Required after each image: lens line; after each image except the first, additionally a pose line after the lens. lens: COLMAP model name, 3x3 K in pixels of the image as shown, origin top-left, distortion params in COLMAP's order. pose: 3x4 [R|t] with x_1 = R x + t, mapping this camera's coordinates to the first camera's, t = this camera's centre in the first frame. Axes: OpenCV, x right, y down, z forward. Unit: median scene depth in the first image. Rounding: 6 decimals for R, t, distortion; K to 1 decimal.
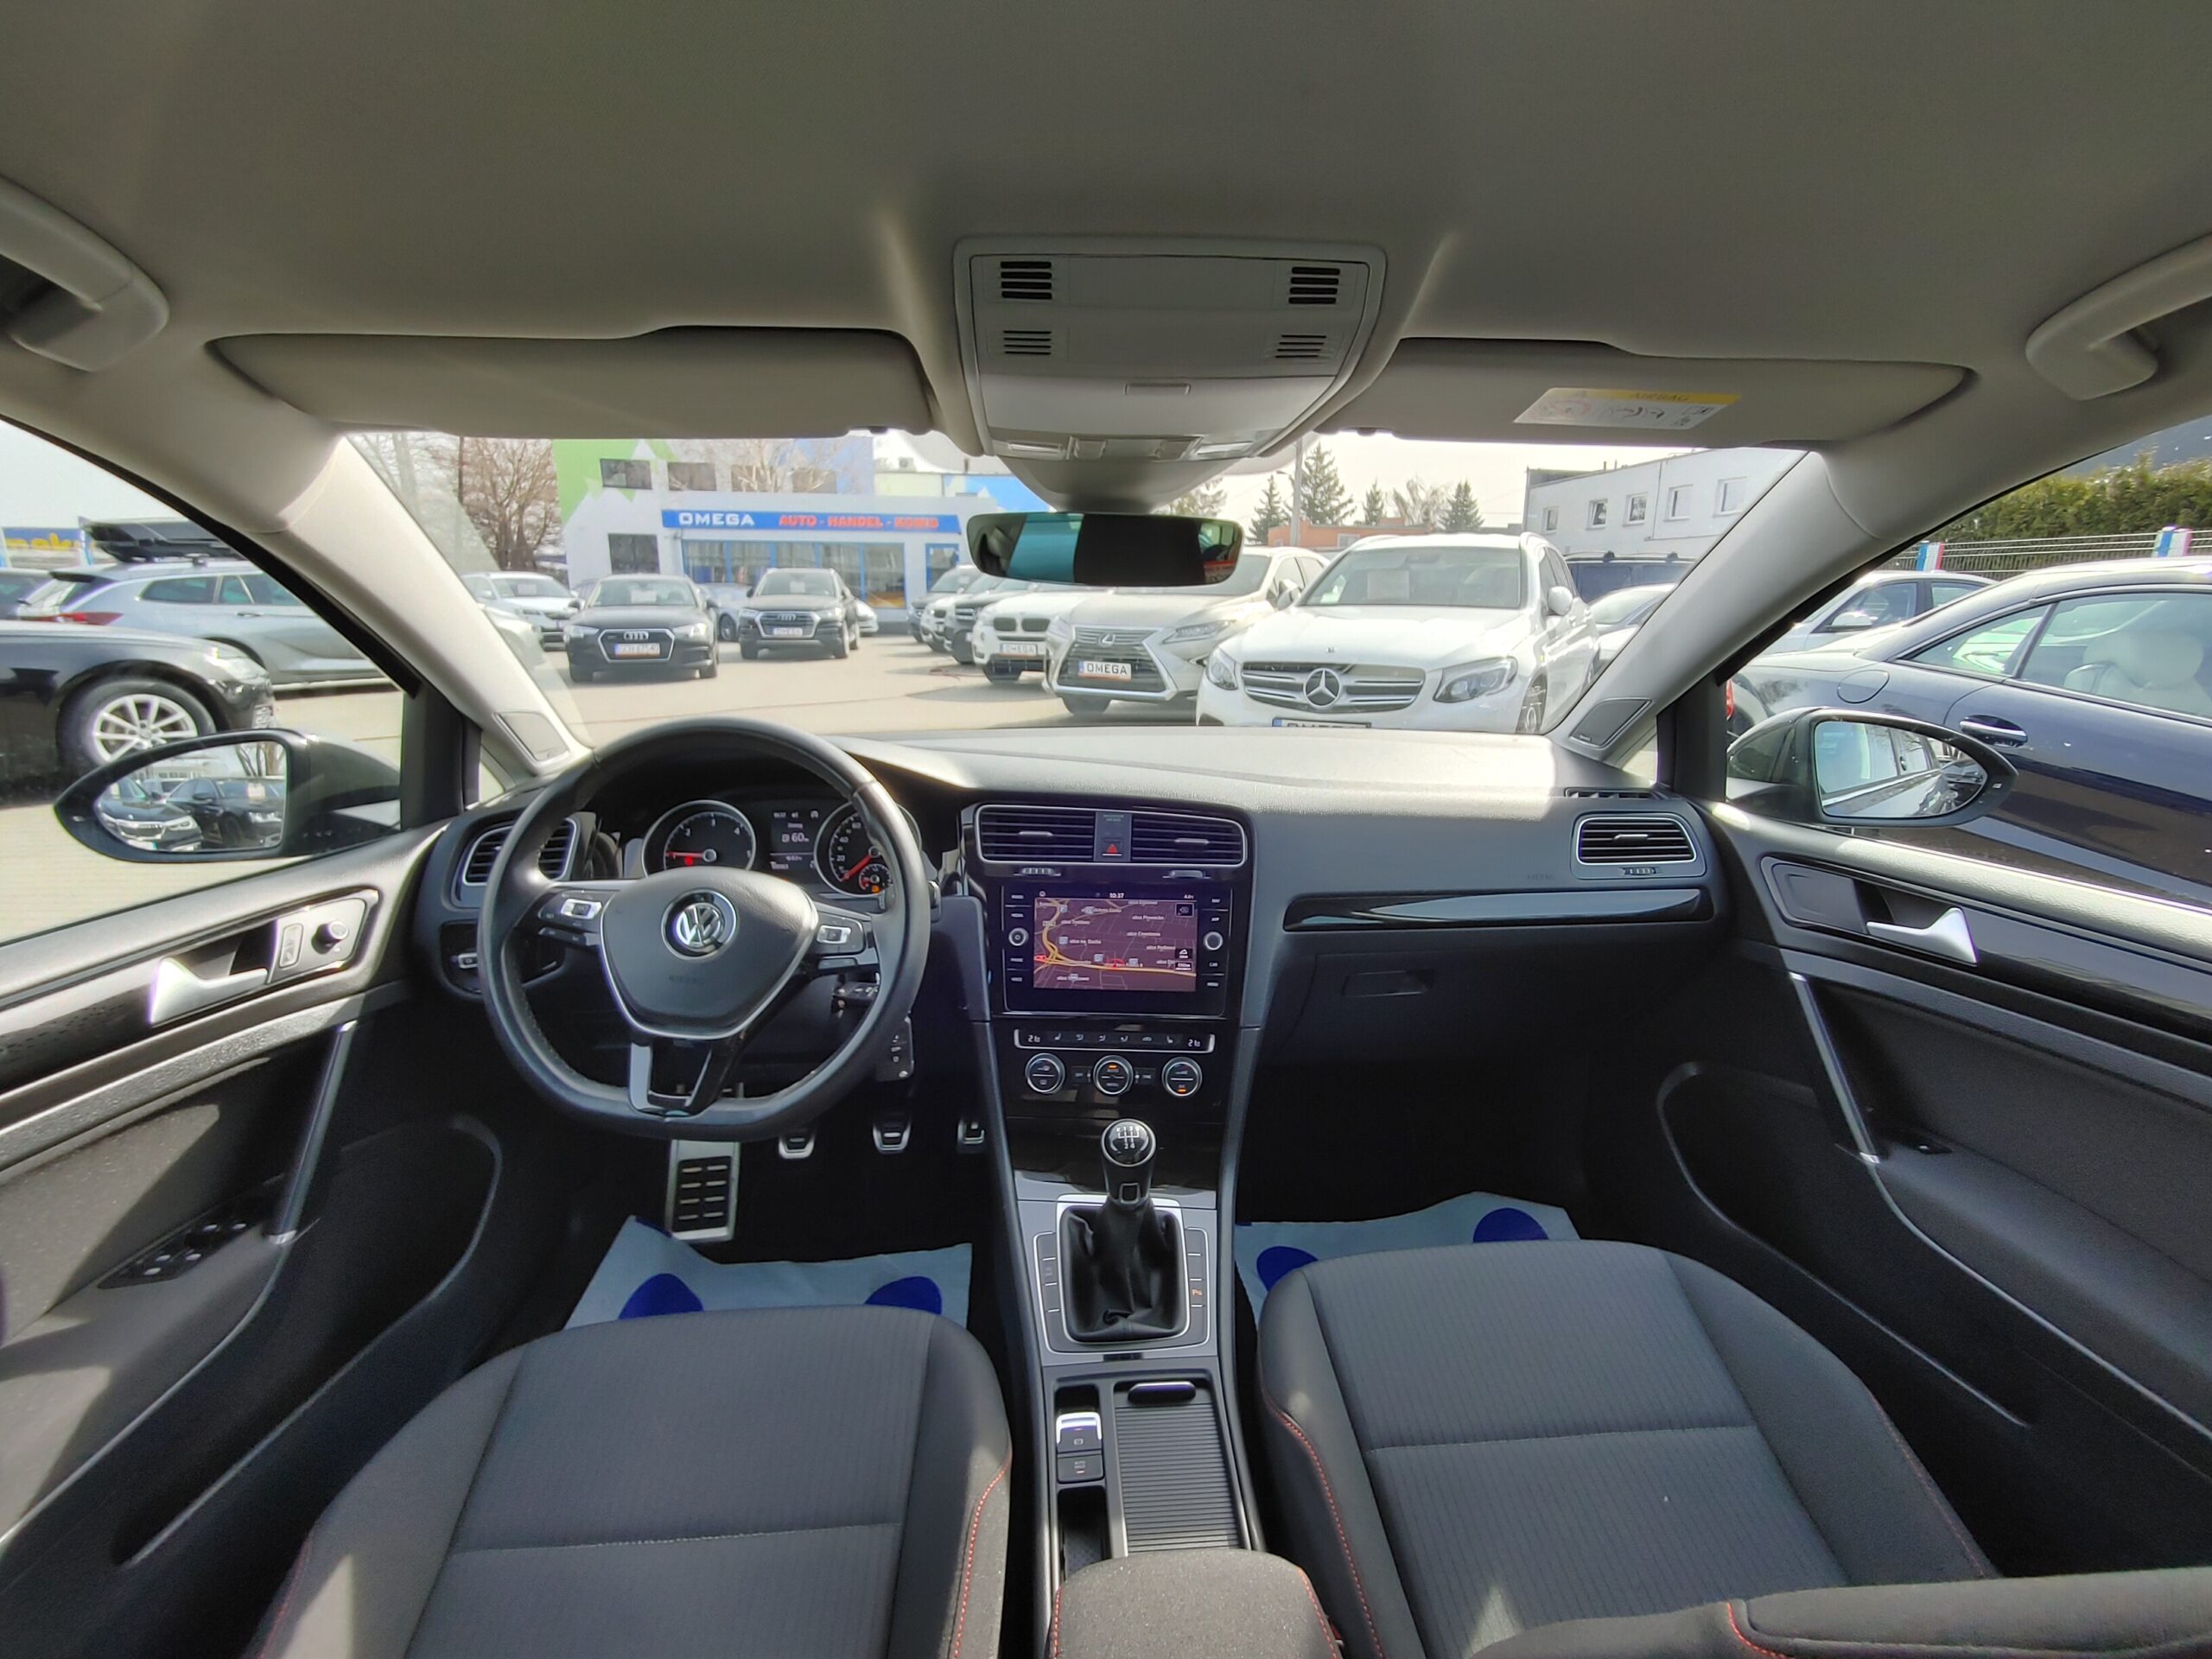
lens RADIAL K [[974.0, 0, 1110.1], [0, 974.0, 831.2], [0, 0, 1]] dist [-0.002653, -0.000730]
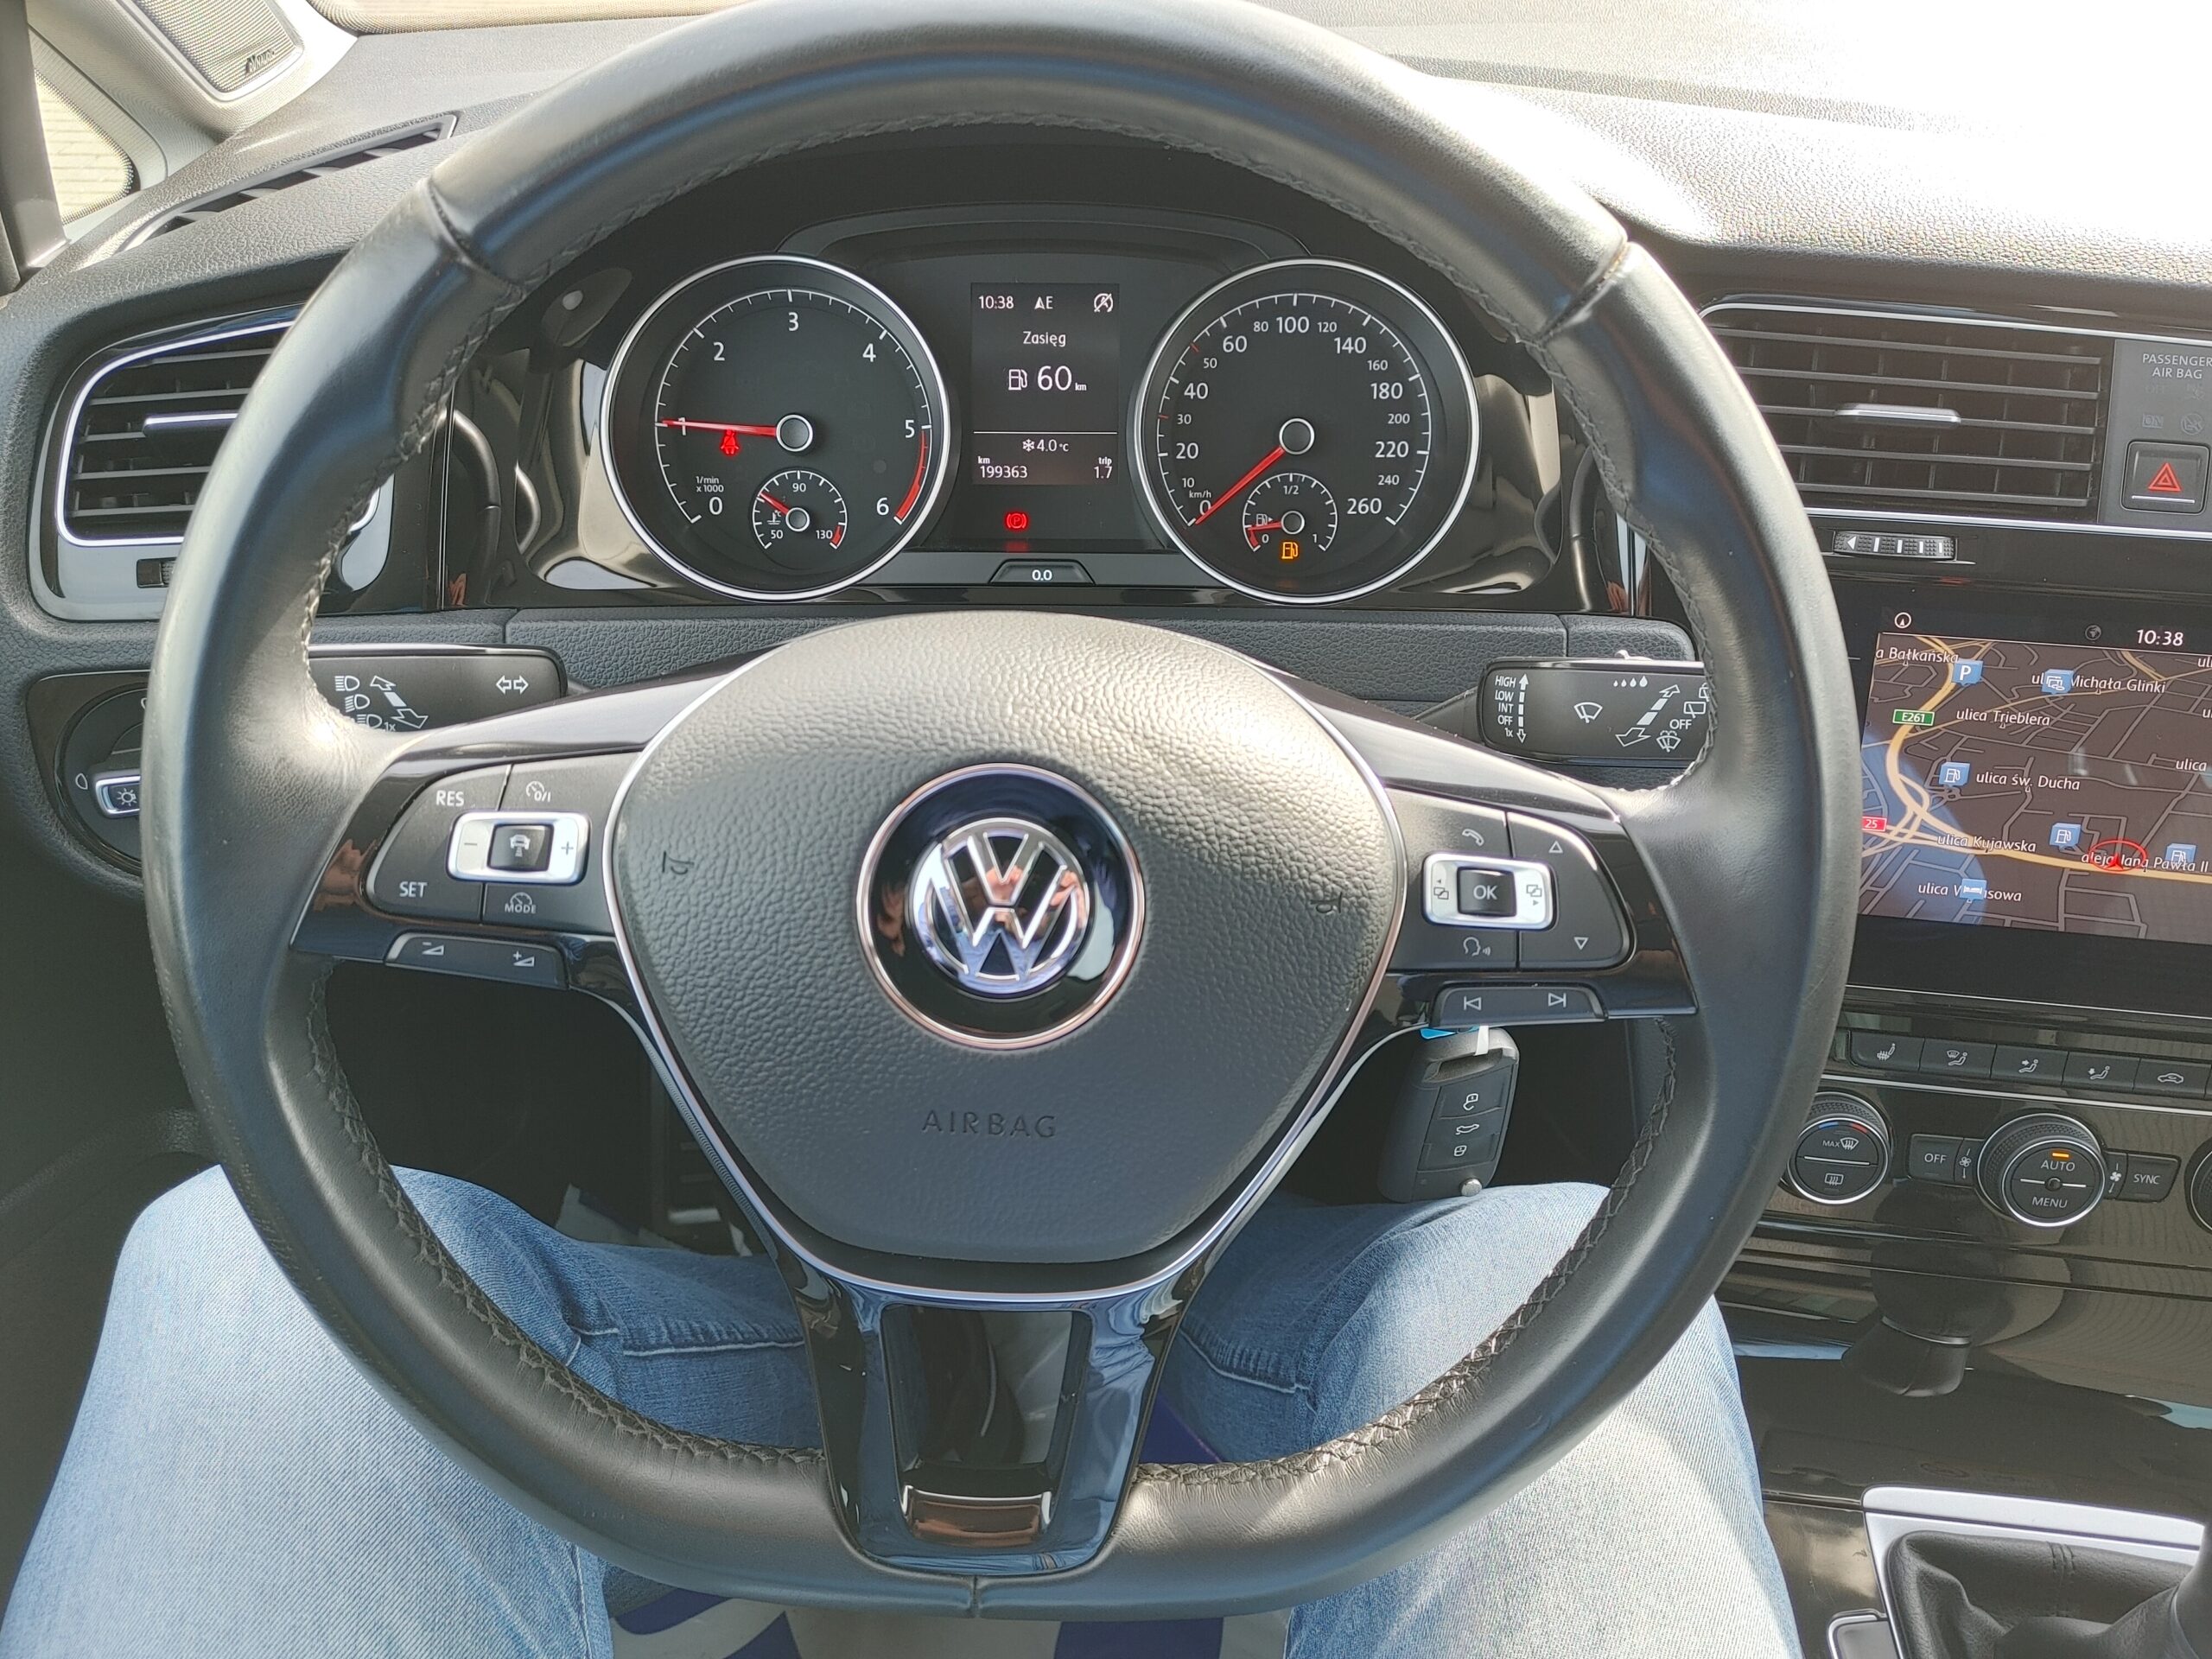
lens RADIAL K [[1608.9, 0, 1106.0], [0, 1608.9, 829.5], [0, 0, 1]] dist [0.074052, -0.108391]
pose [[0.997294, 0.049857, -0.054033, -0.286097], [-0.026785, 0.930816, 0.364505, -0.053365], [0.068467, -0.362071, 0.929633, 0.482930]]
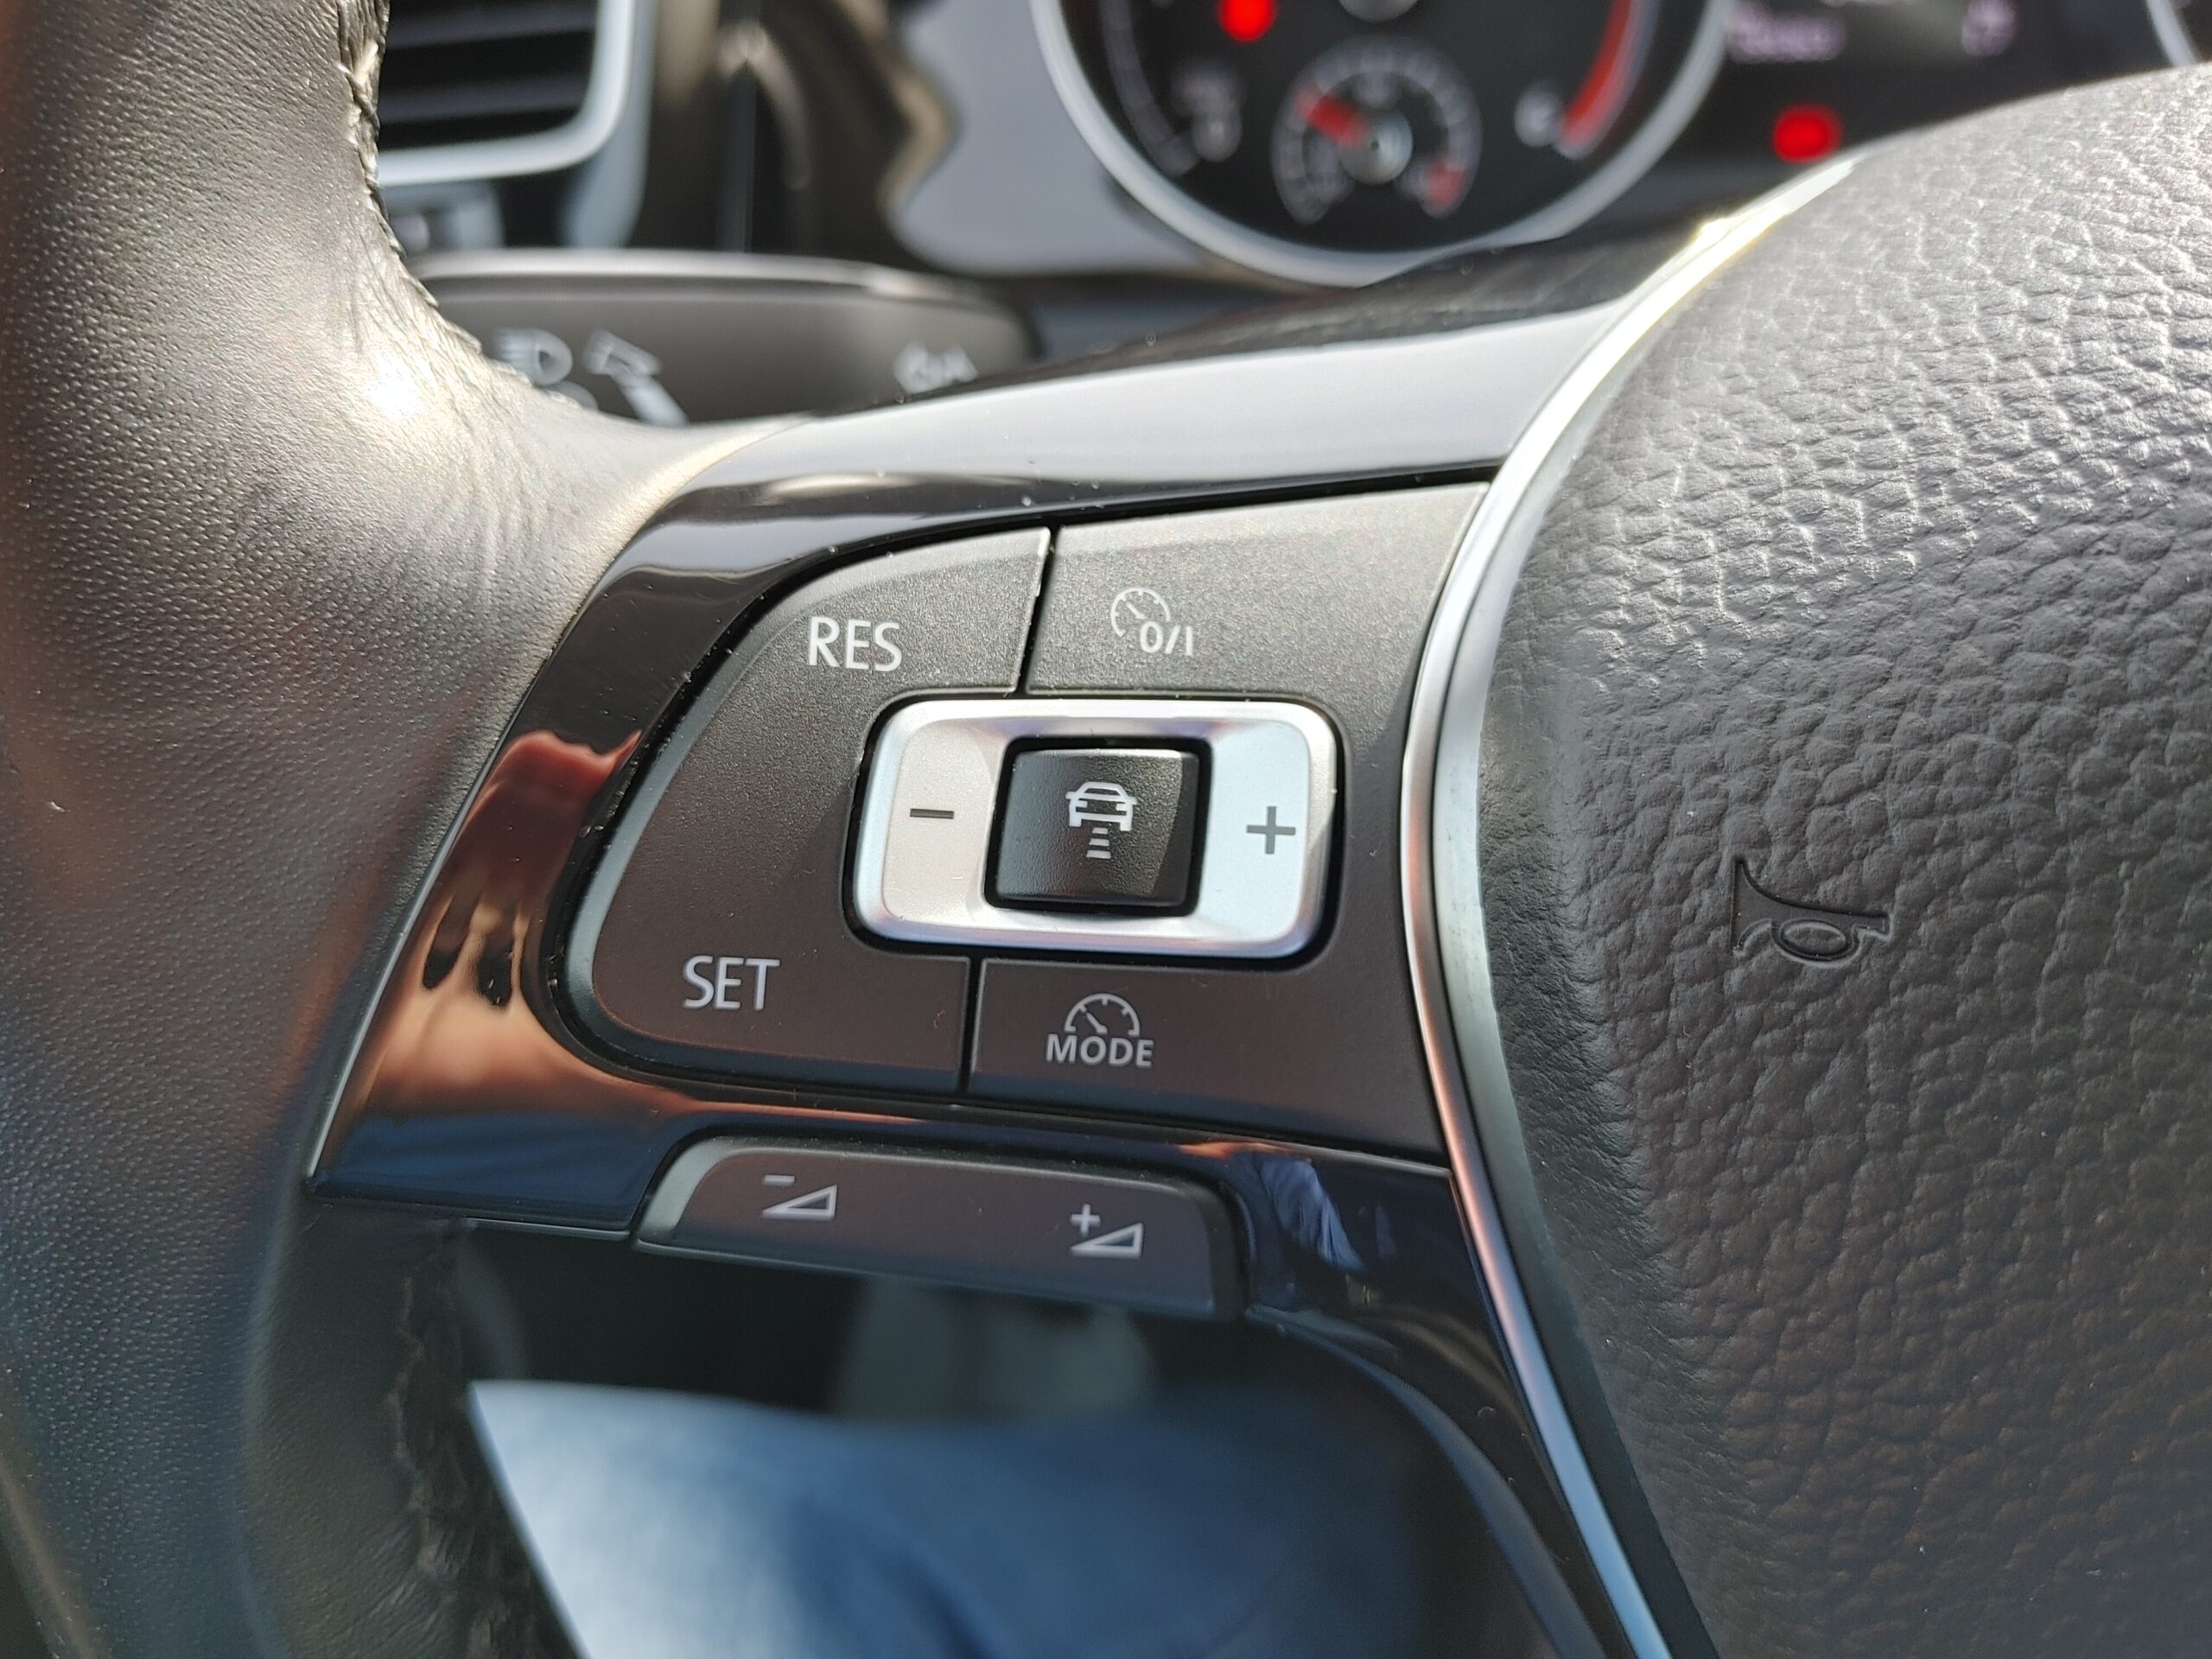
lens RADIAL K [[1684.2, 0, 1079.8], [0, 1684.2, 859.9], [0, 0, 1]] dist [0.066047, -0.117330]
pose [[0.974665, 0.069174, -0.212704, -0.390309], [0.028616, 0.904594, 0.425312, 0.025542], [0.221832, -0.420624, 0.879697, 0.673107]]
